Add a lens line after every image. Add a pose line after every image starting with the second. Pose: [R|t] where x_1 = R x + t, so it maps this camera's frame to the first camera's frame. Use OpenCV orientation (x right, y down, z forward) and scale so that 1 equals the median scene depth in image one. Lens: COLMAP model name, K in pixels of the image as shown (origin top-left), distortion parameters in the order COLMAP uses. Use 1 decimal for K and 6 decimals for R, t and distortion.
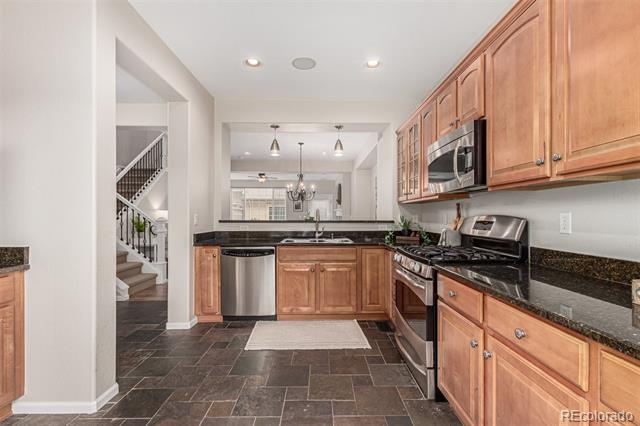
lens RADIAL K [[292.5, 0, 309.7], [0, 292.5, 212.9], [0, 0, 1]] dist [0.000107, -0.000971]
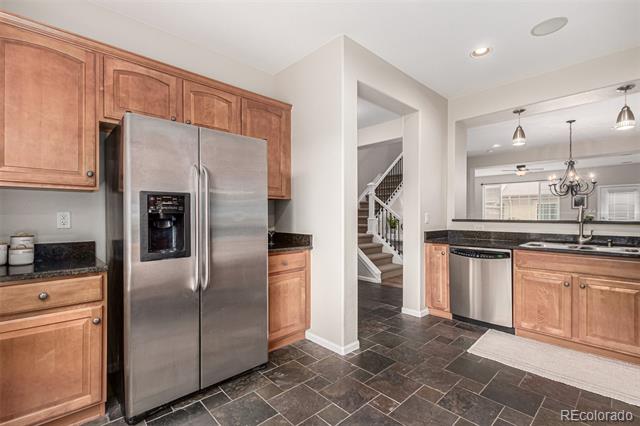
lens RADIAL K [[285.4, 0, 320.0], [0, 285.4, 213.0], [0, 0, 1]] dist [-0.000688, -0.000308]
pose [[0.676594, -0.005771, -0.736333, 0.122399], [0.008053, 0.999967, -0.000438, 0.000790], [0.736312, -0.005633, 0.676619, -0.001601]]
